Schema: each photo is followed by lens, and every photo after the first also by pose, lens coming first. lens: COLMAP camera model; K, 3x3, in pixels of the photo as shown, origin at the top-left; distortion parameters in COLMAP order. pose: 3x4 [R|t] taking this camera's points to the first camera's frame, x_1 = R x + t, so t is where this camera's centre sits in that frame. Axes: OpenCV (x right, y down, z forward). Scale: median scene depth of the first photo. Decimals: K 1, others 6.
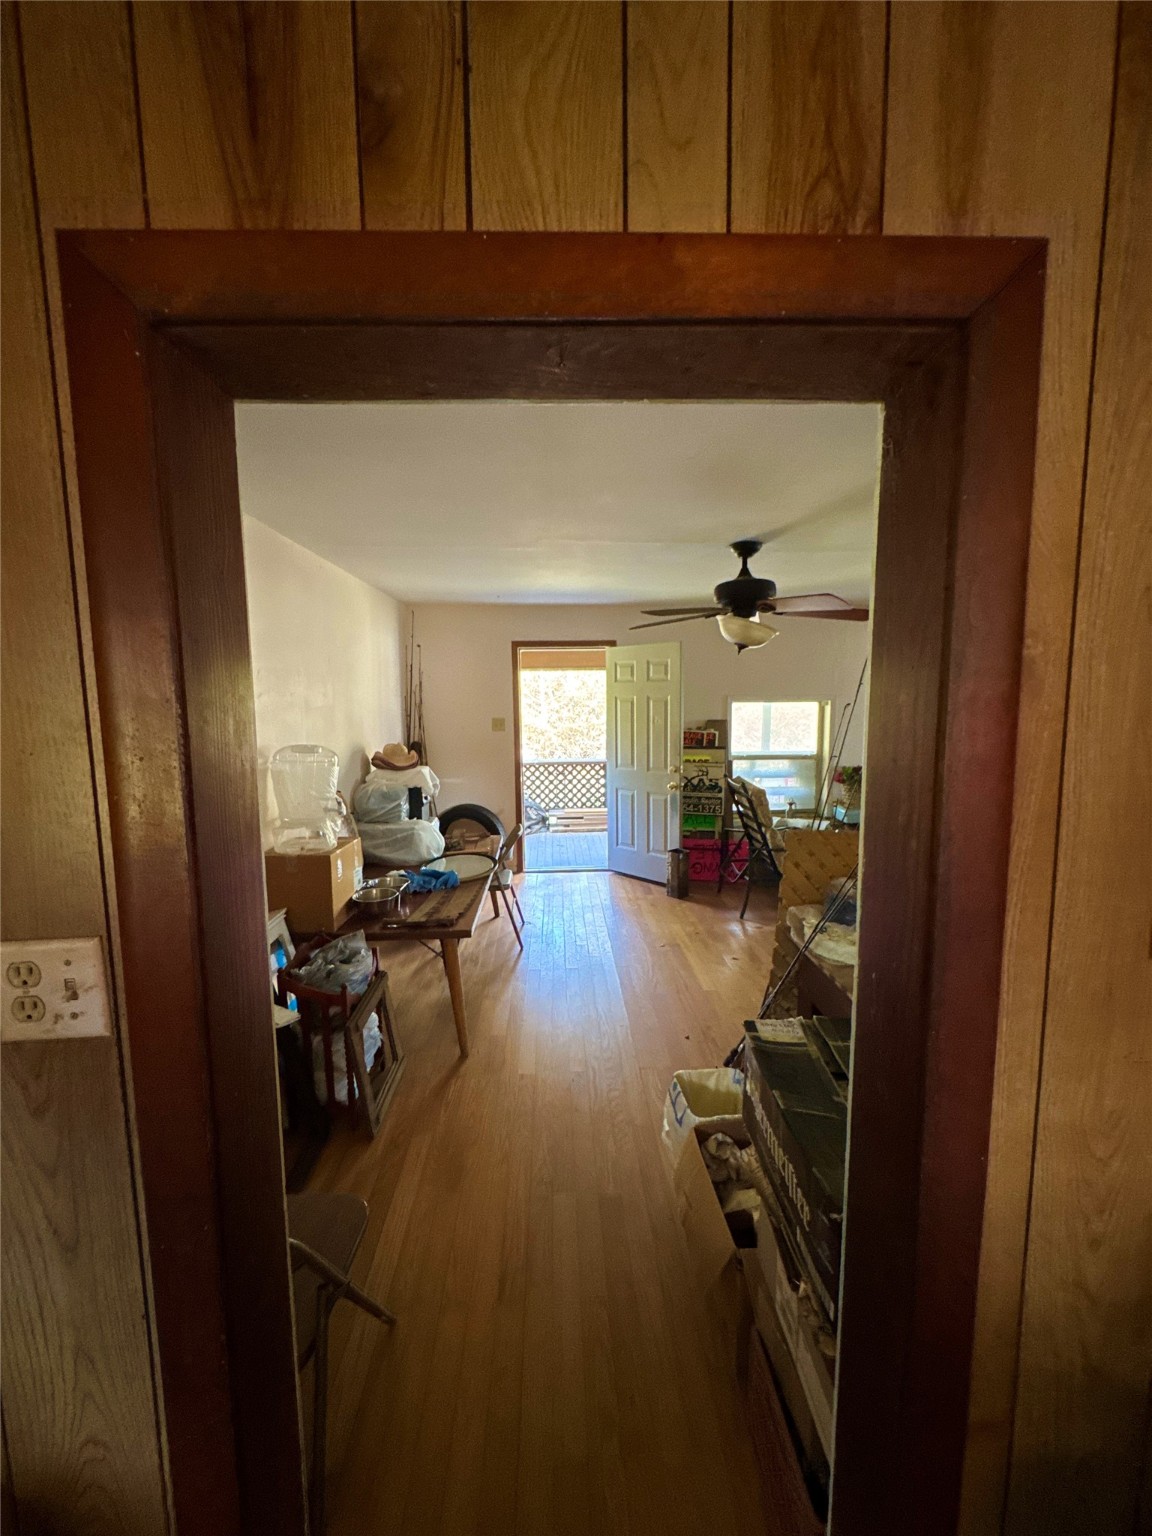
lens RADIAL K [[615.7, 0, 576.2], [0, 615.7, 766.9], [0, 0, 1]] dist [0.001671, 0.000030]
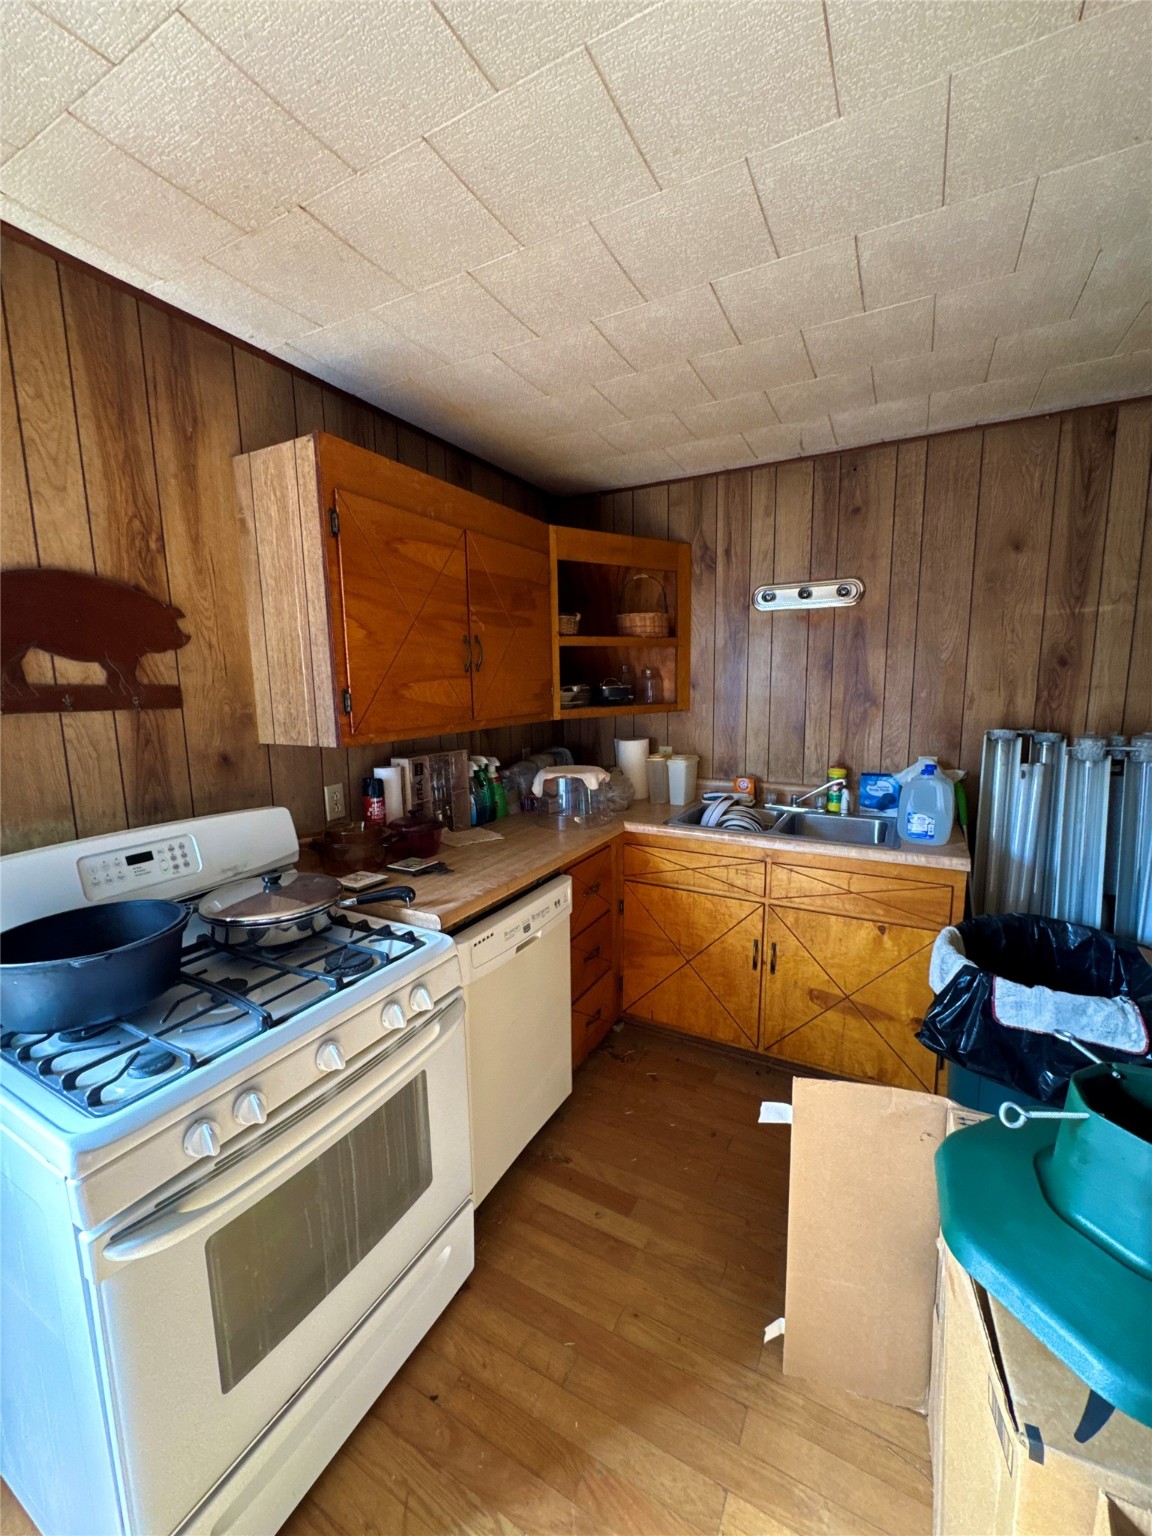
lens RADIAL K [[615.7, 0, 576.7], [0, 615.7, 768.2], [0, 0, 1]] dist [0.001671, 0.000030]
pose [[0.511056, -0.115319, 0.851777, -0.872928], [0.109316, 0.991633, 0.068665, 0.033564], [-0.852568, 0.058021, 0.519386, -1.650907]]
